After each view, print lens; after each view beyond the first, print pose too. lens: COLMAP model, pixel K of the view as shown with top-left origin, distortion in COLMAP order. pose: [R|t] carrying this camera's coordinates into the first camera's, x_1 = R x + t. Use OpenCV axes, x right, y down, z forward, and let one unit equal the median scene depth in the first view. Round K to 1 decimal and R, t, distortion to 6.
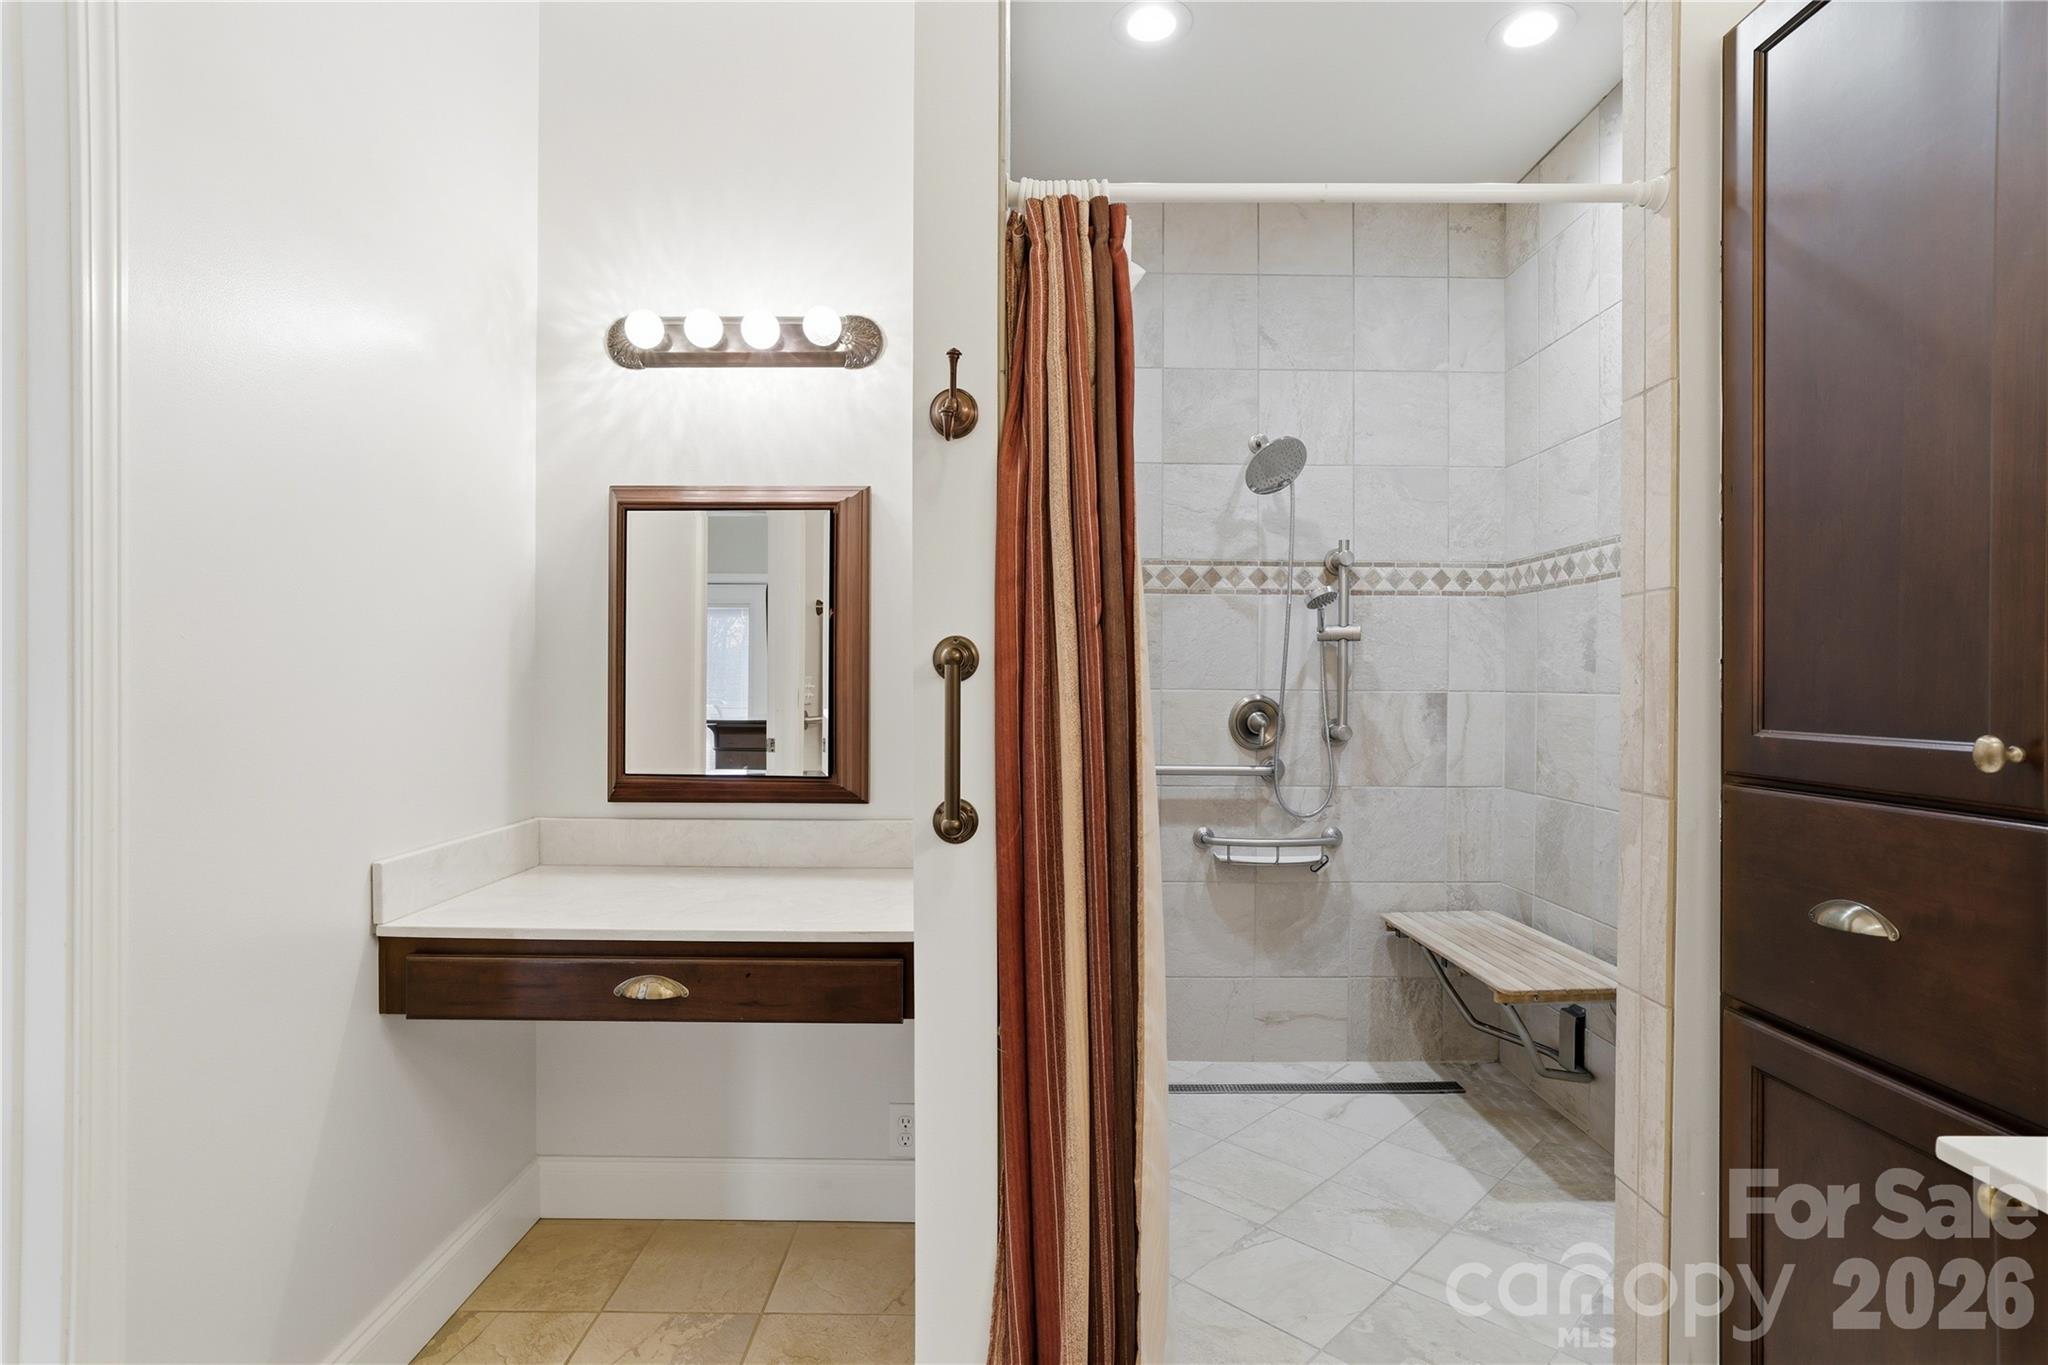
lens RADIAL K [[1019.4, 0, 1016.6], [0, 1019.4, 691.6], [0, 0, 1]] dist [0.000011, 0.000113]
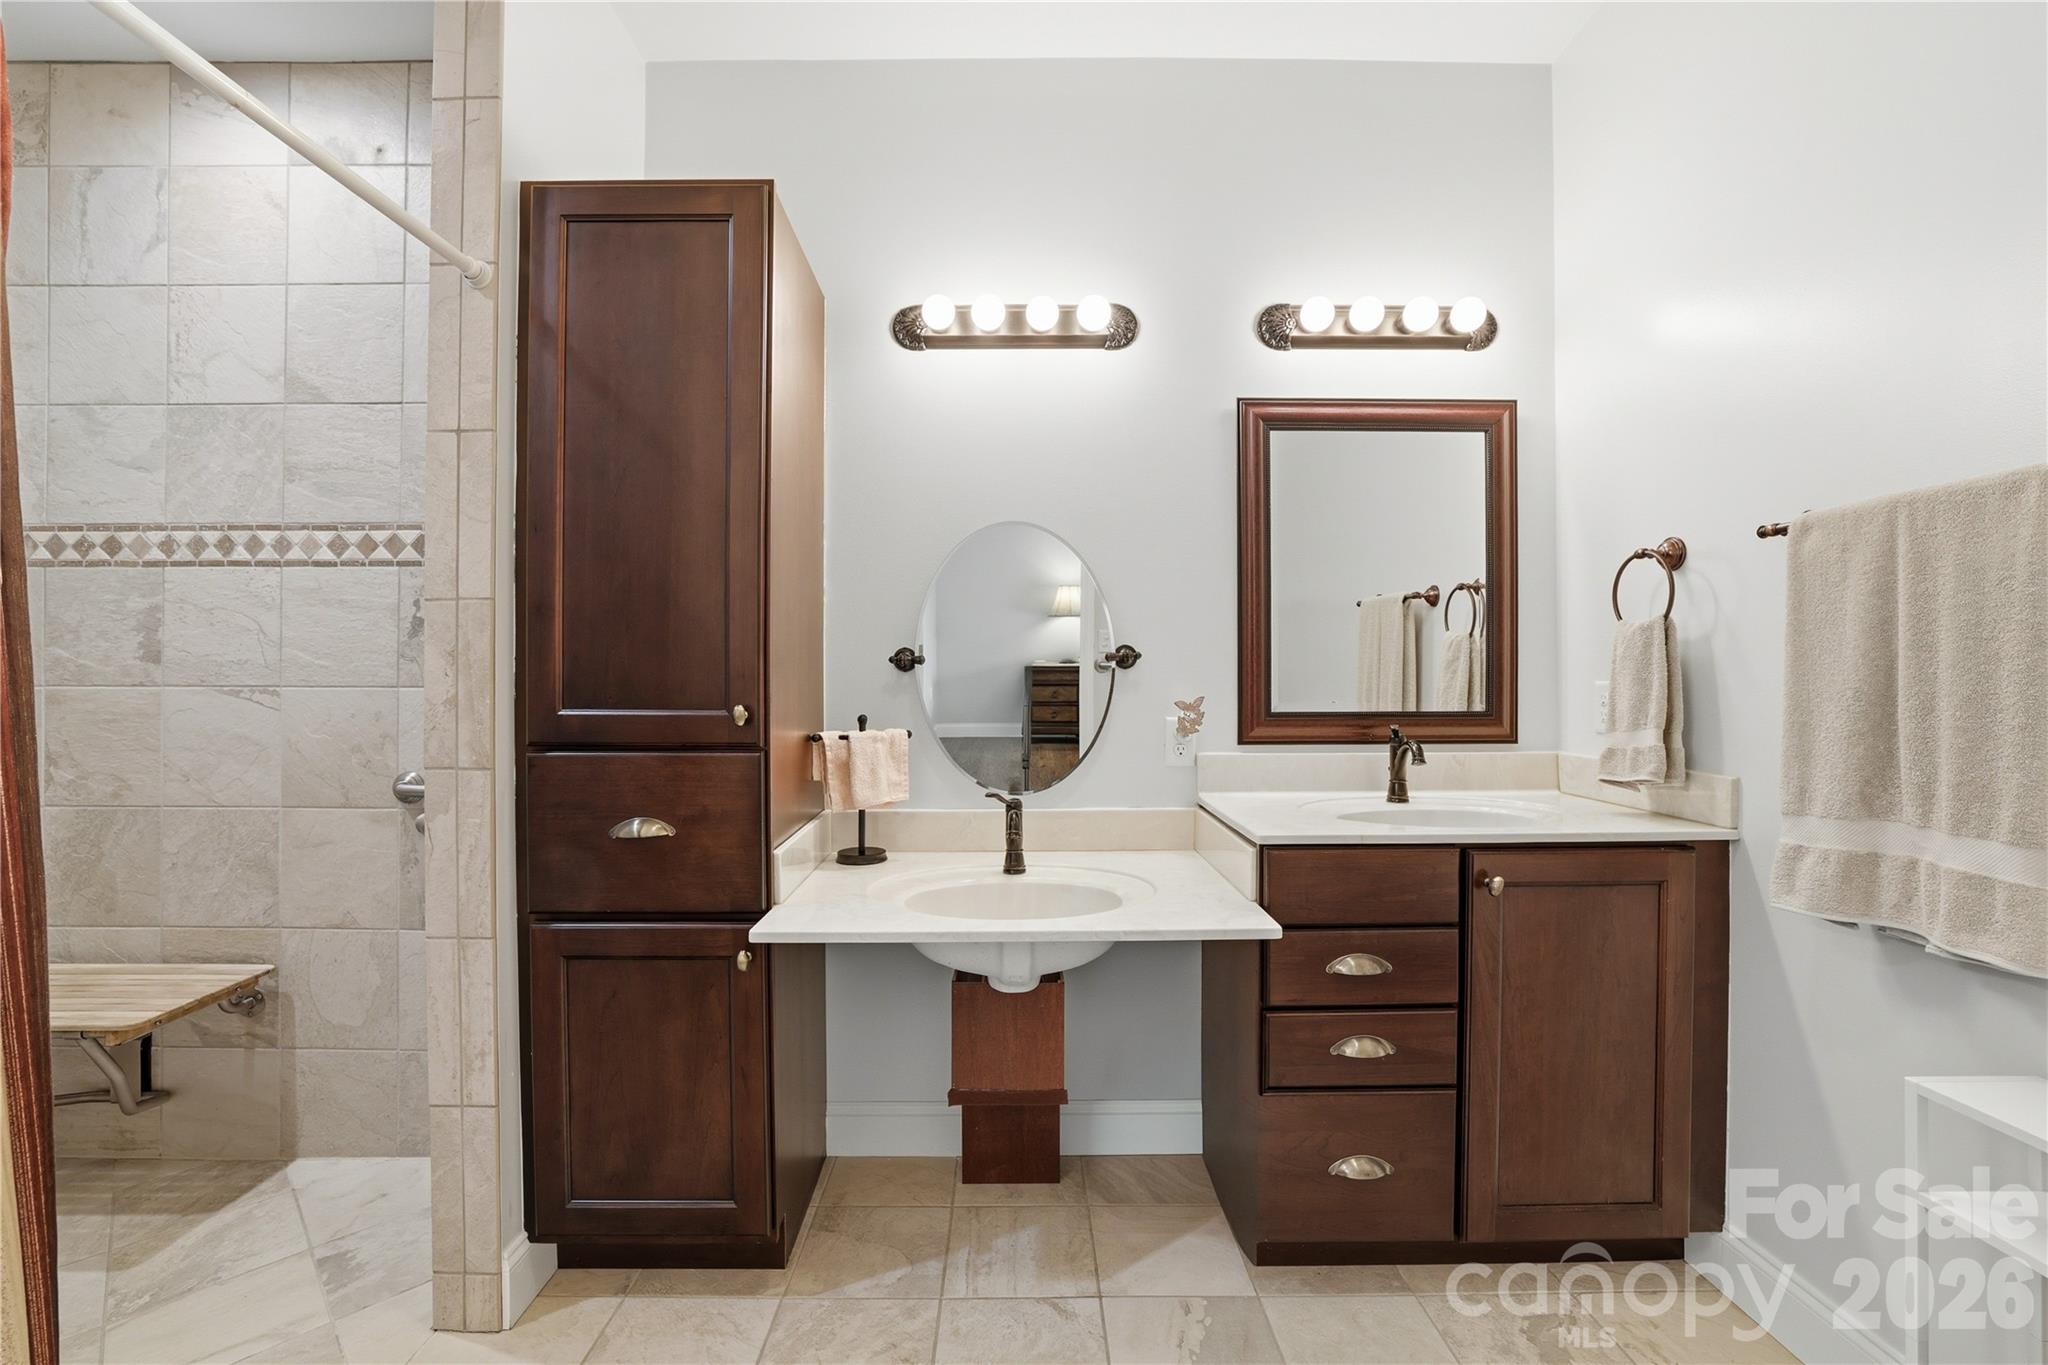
lens RADIAL K [[904.3, 0, 1024.0], [0, 904.3, 682.5], [0, 0, 1]] dist [-0.000047, 0.000210]
pose [[-0.007288, -0.008572, 0.999937, -0.275918], [0.008136, 0.999930, 0.008632, -0.002547], [-0.999940, 0.008198, -0.007218, 0.215775]]
